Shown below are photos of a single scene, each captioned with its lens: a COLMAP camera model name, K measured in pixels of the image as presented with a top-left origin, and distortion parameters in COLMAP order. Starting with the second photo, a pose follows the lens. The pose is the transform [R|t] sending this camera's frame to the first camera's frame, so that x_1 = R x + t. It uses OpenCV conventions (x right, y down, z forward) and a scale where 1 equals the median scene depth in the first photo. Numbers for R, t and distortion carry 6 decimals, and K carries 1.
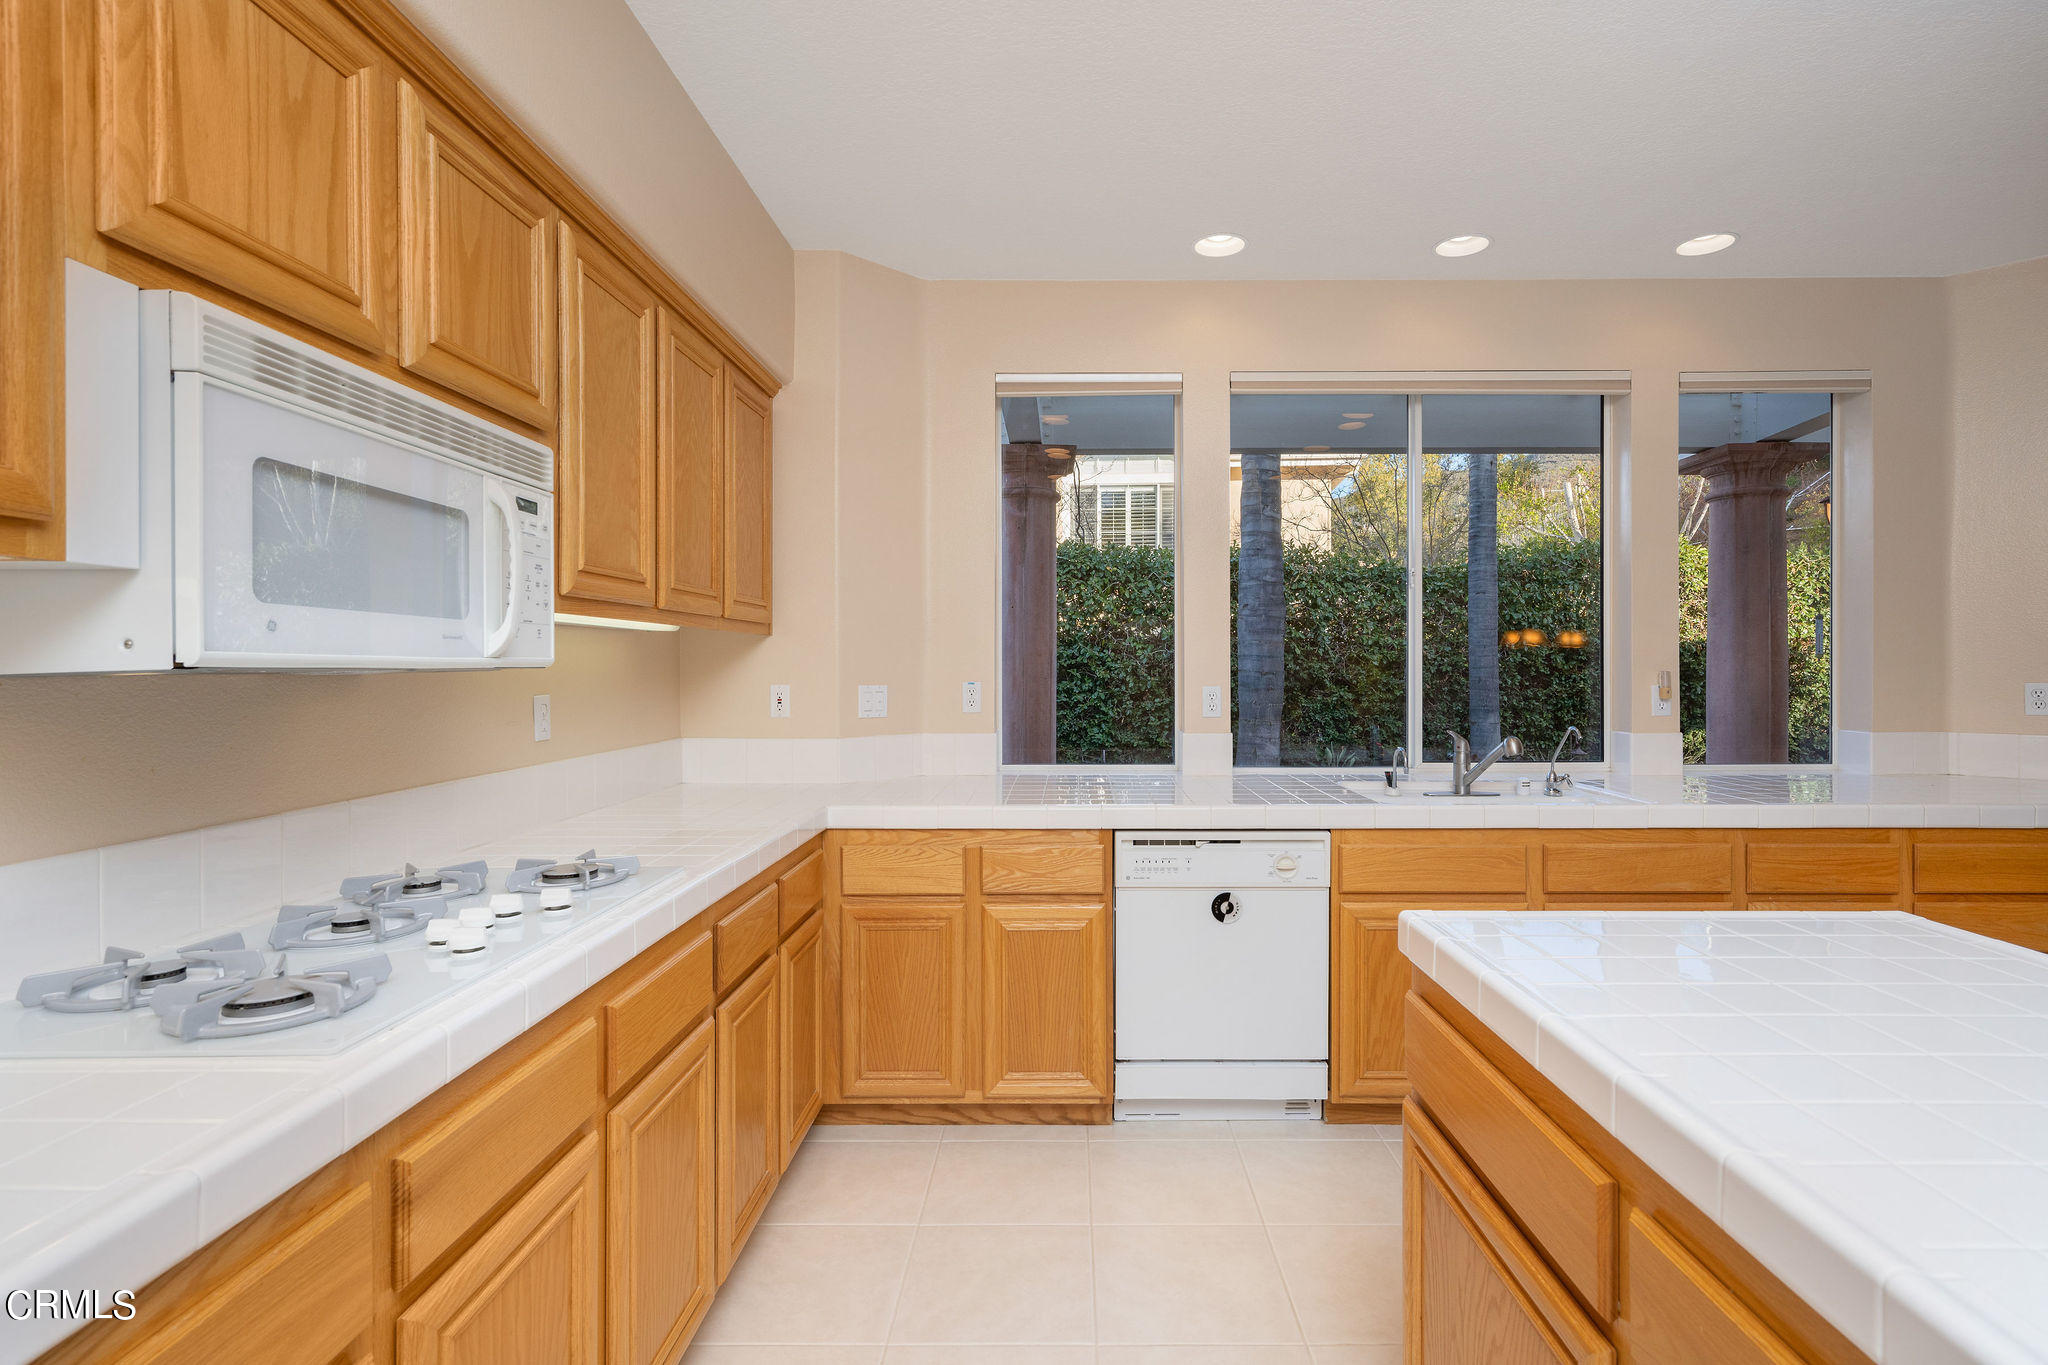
lens RADIAL K [[978.5, 0, 1072.7], [0, 978.5, 661.7], [0, 0, 1]] dist [0.004994, 0.000804]
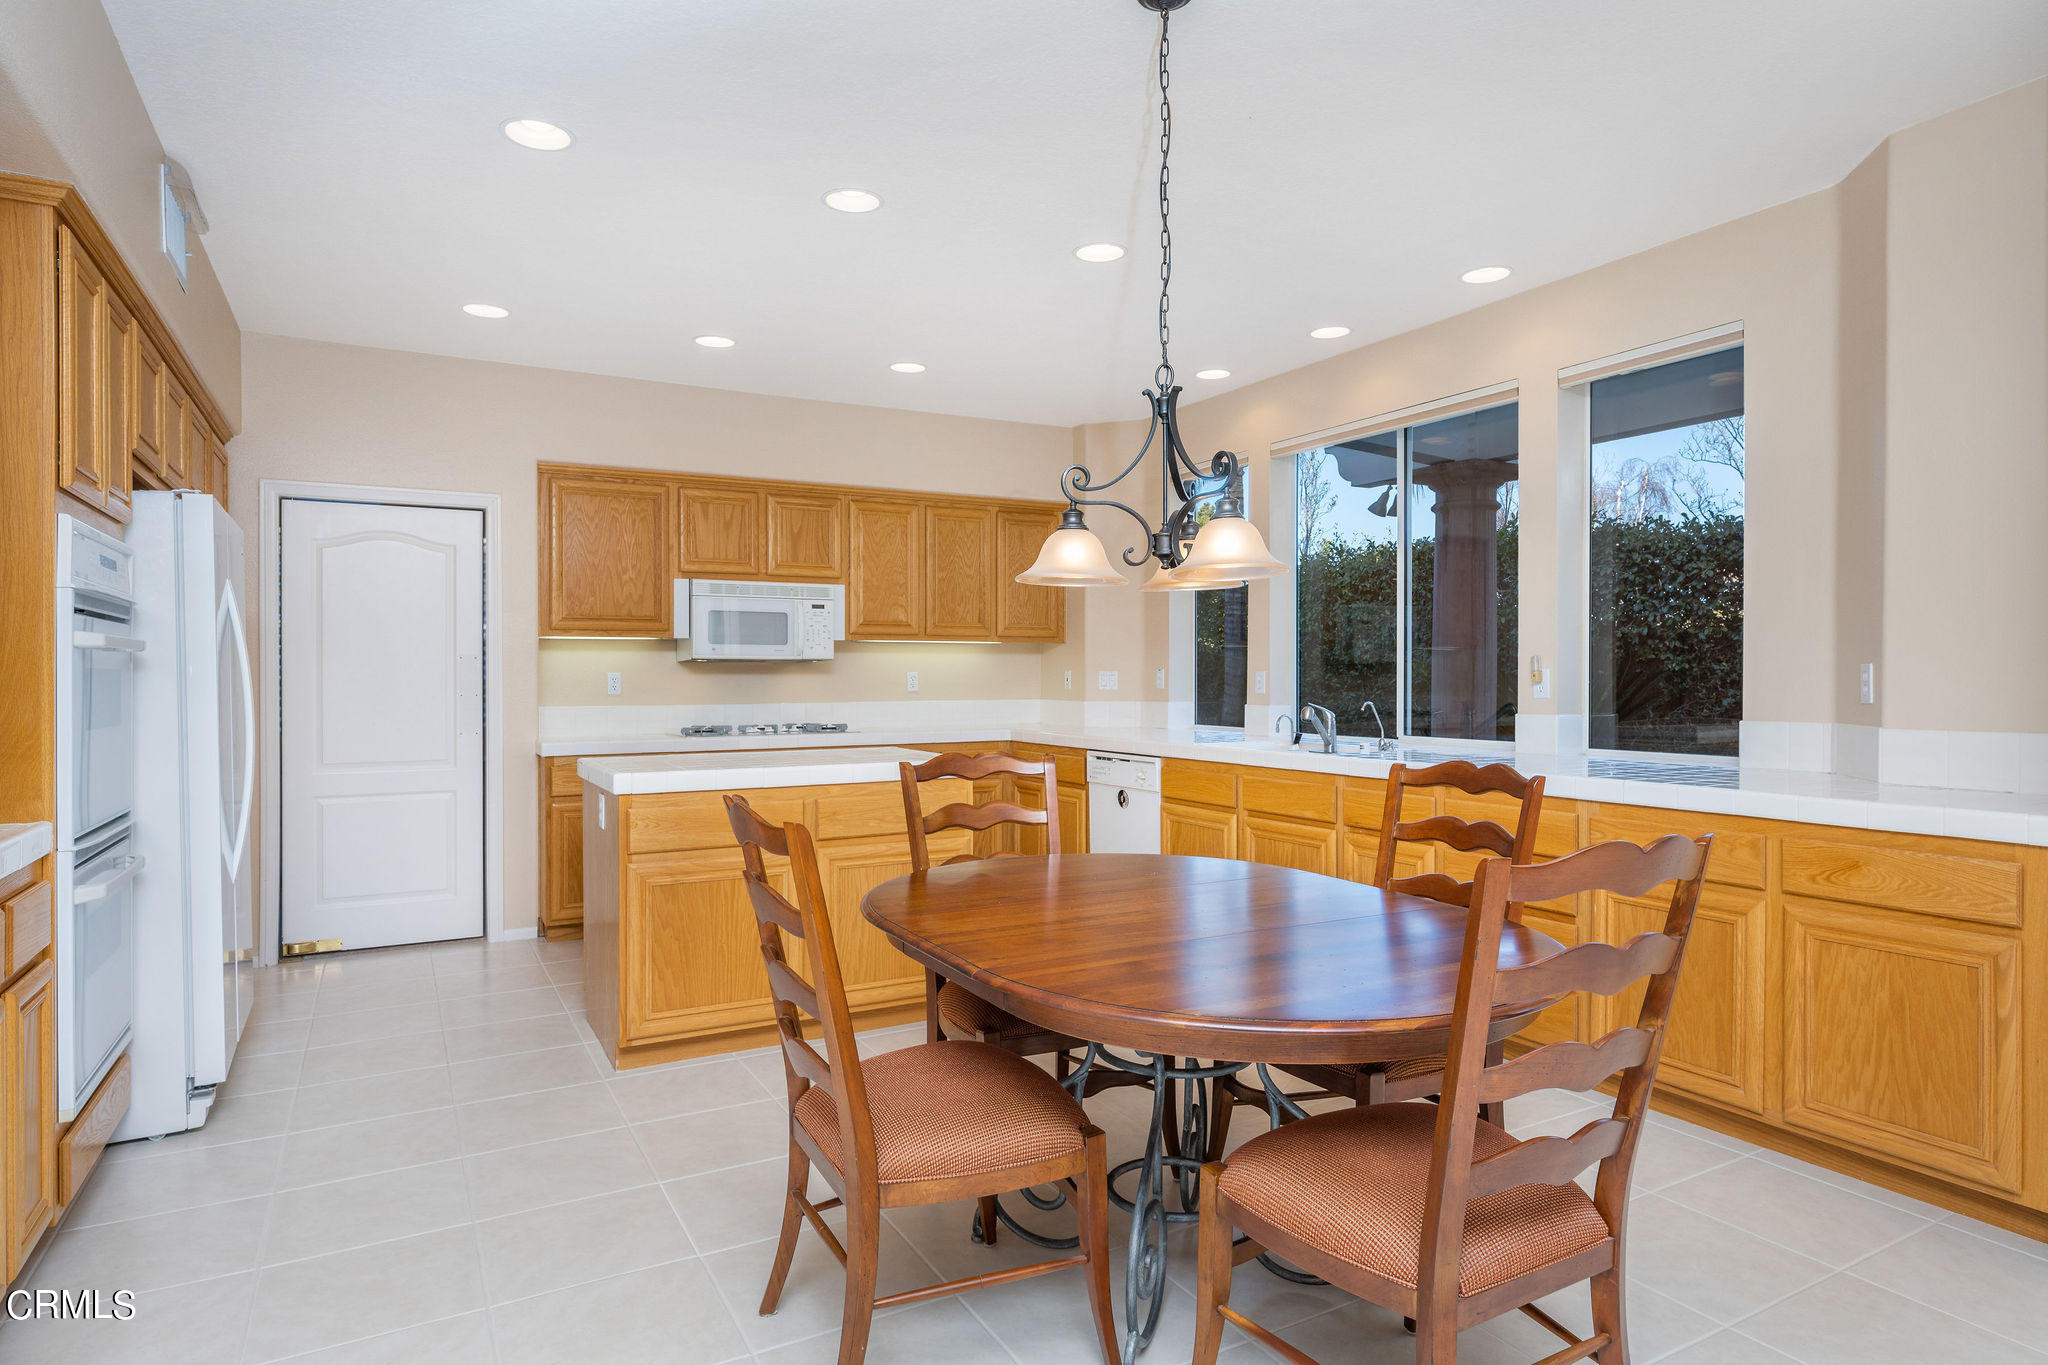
lens RADIAL K [[1097.7, 0, 1006.8], [0, 1097.7, 682.8], [0, 0, 1]] dist [-0.000542, 0.000260]
pose [[0.483073, 0.005911, -0.875560, 1.452853], [0.005559, 0.999936, 0.009818, 0.025605], [0.875562, -0.009610, 0.483010, -0.076033]]
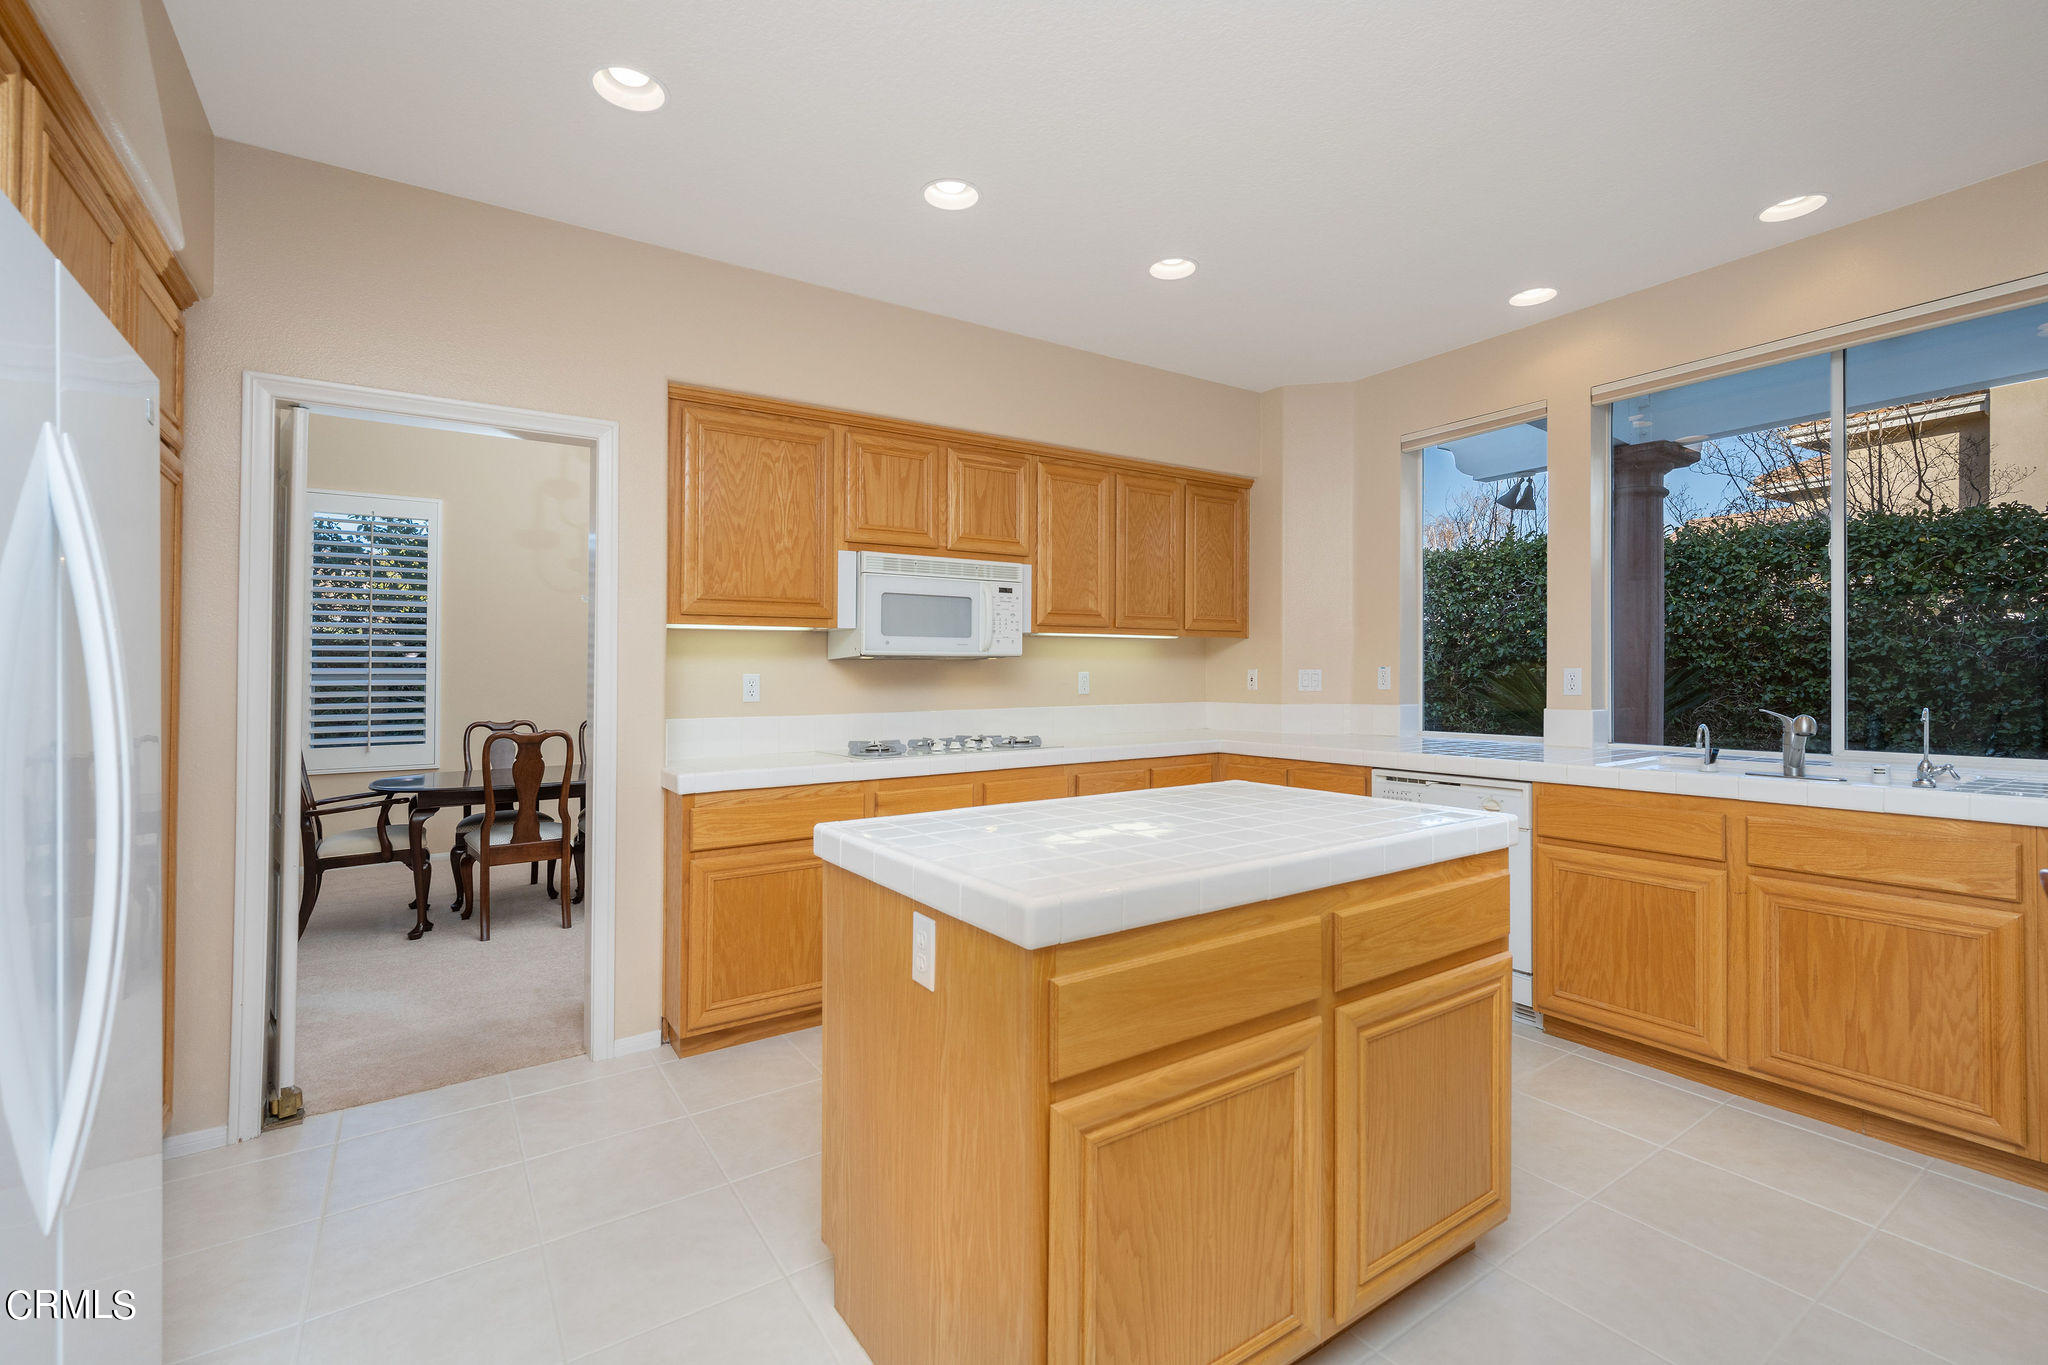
lens RADIAL K [[864.6, 0, 1012.1], [0, 864.6, 656.5], [0, 0, 1]] dist [-0.022554, -0.000396]
pose [[0.553139, -0.021053, -0.832823, 0.666149], [0.010419, 0.999777, -0.018354, 0.024853], [0.833024, 0.001475, 0.553235, -0.098536]]
